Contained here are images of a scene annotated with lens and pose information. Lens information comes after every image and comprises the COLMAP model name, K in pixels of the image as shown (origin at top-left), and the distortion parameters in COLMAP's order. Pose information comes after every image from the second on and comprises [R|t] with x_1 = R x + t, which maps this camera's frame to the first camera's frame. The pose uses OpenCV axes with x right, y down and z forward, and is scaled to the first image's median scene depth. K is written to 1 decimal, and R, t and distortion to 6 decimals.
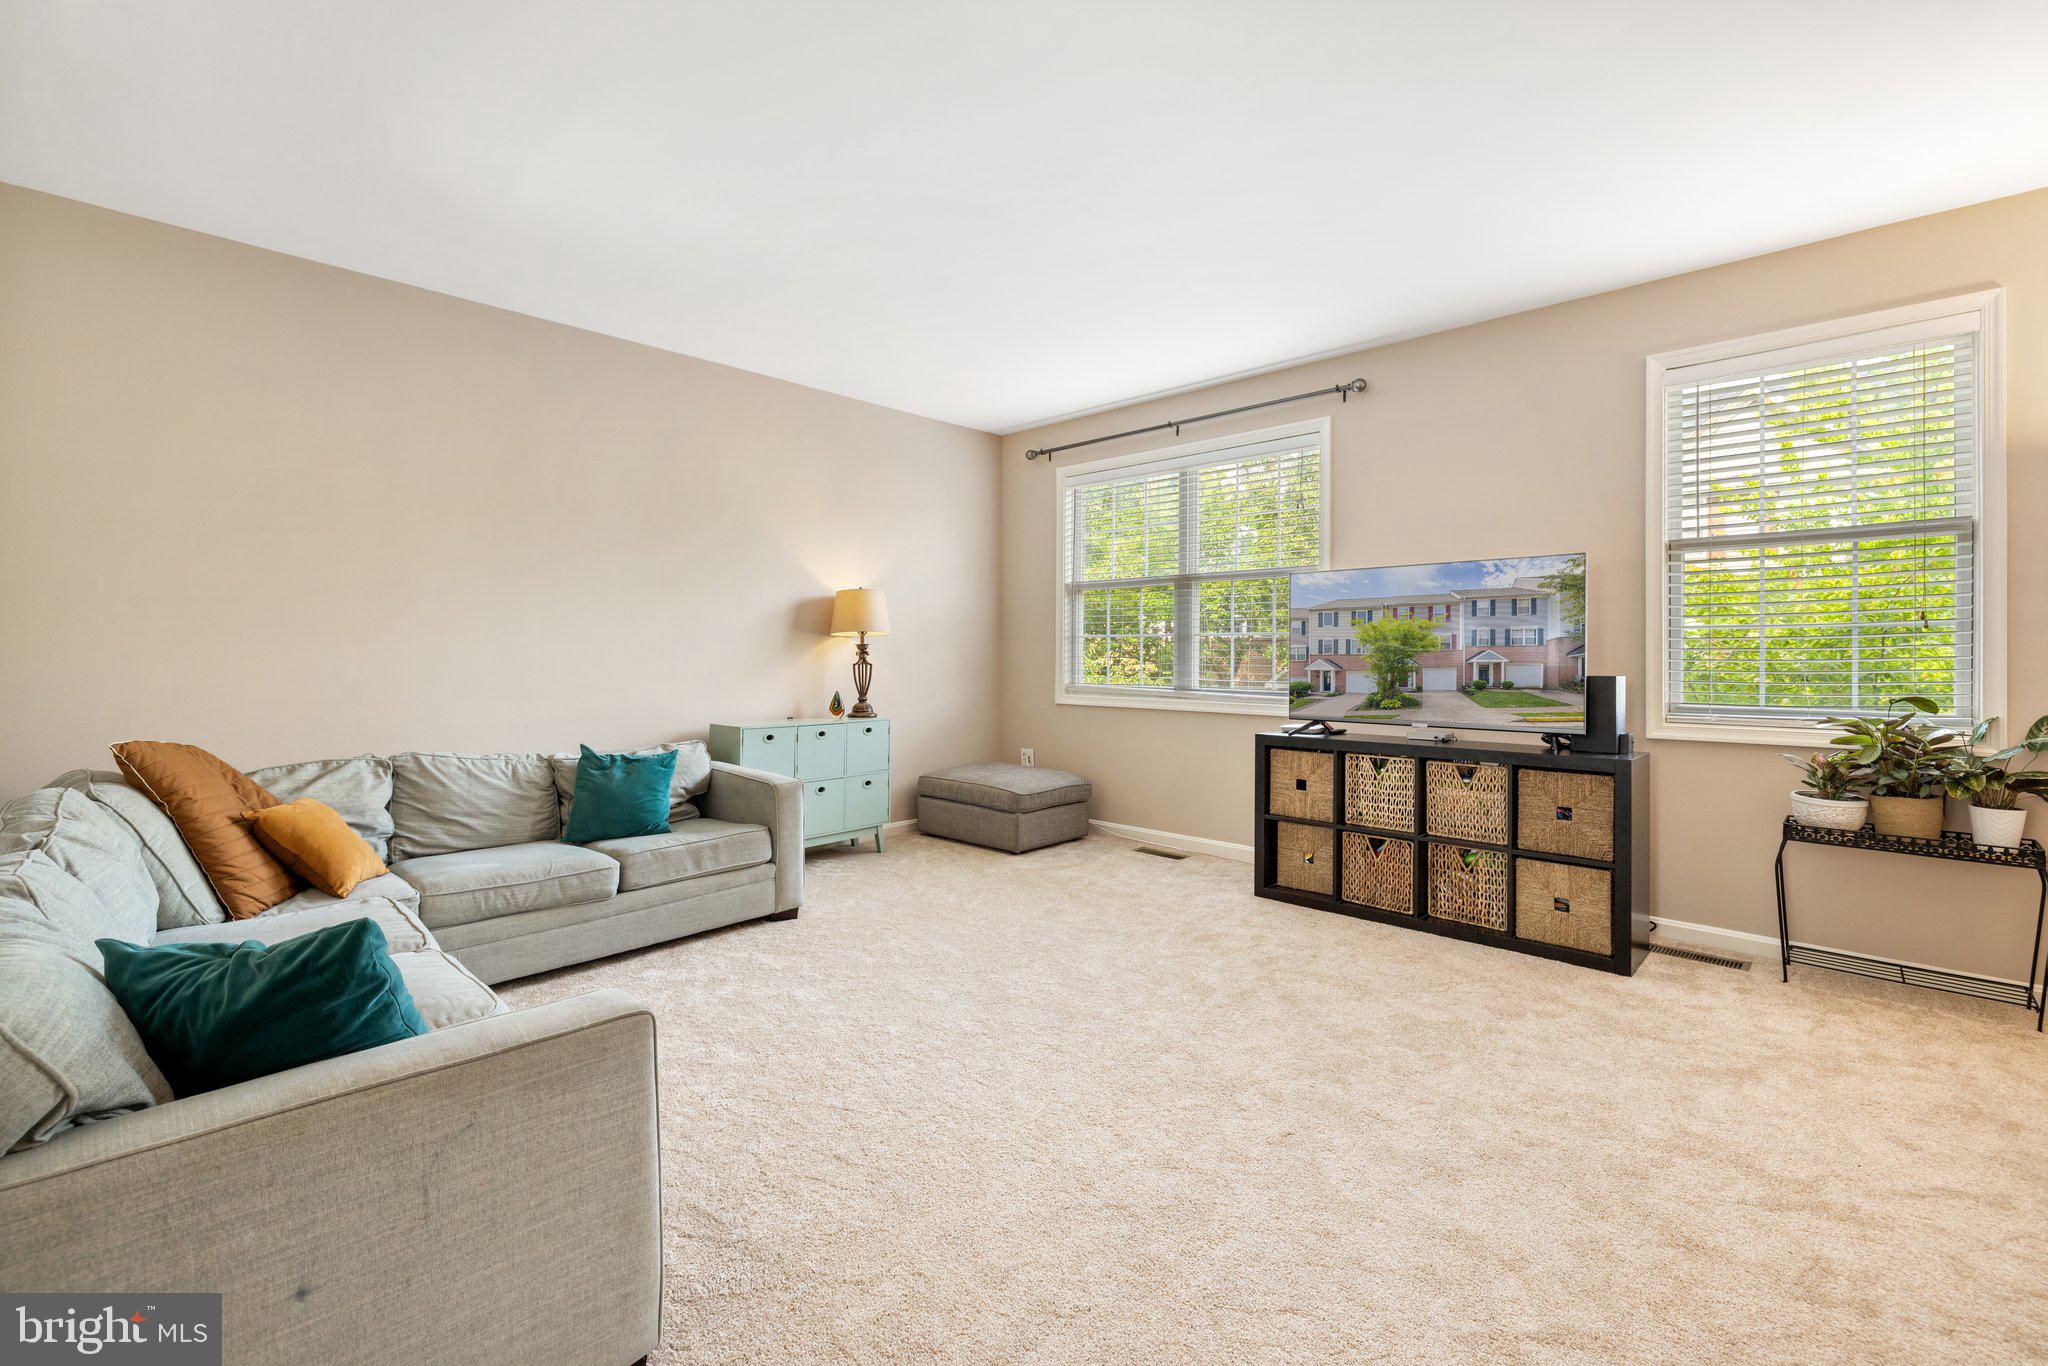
lens RADIAL K [[868.6, 0, 981.4], [0, 868.6, 642.0], [0, 0, 1]] dist [0.001734, 0.000662]
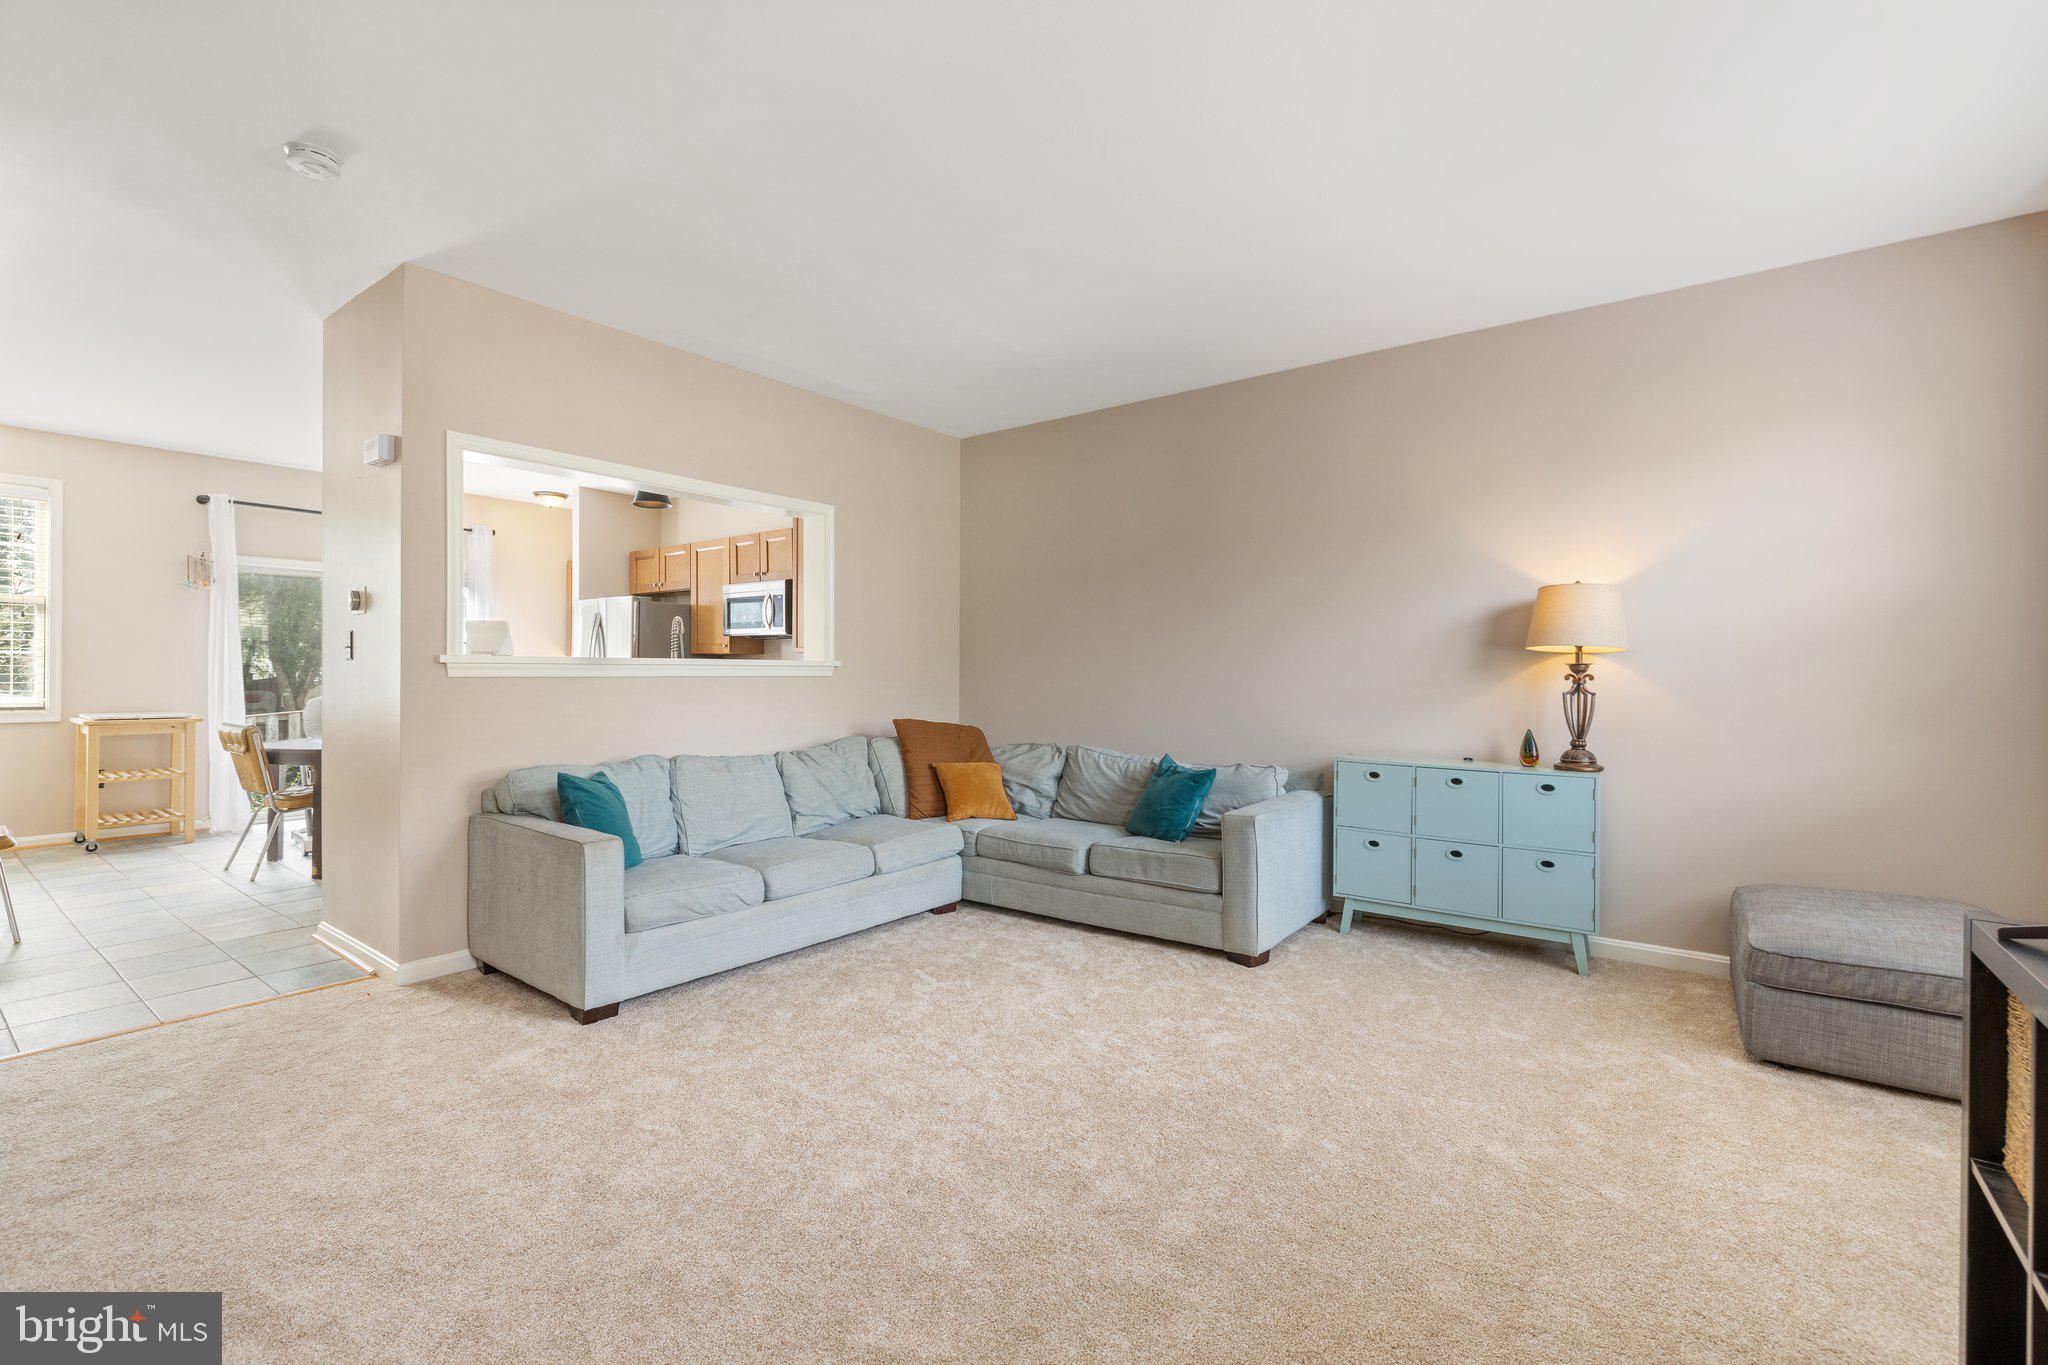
lens RADIAL K [[888.3, 0, 1024.0], [0, 888.3, 682.5], [0, 0, 1]] dist [-0.000448, 0.000050]
pose [[0.141802, 0.009730, -0.989847, 0.704945], [0.004634, 0.999934, 0.010493, 0.010948], [0.989884, -0.006075, 0.141748, 0.672279]]
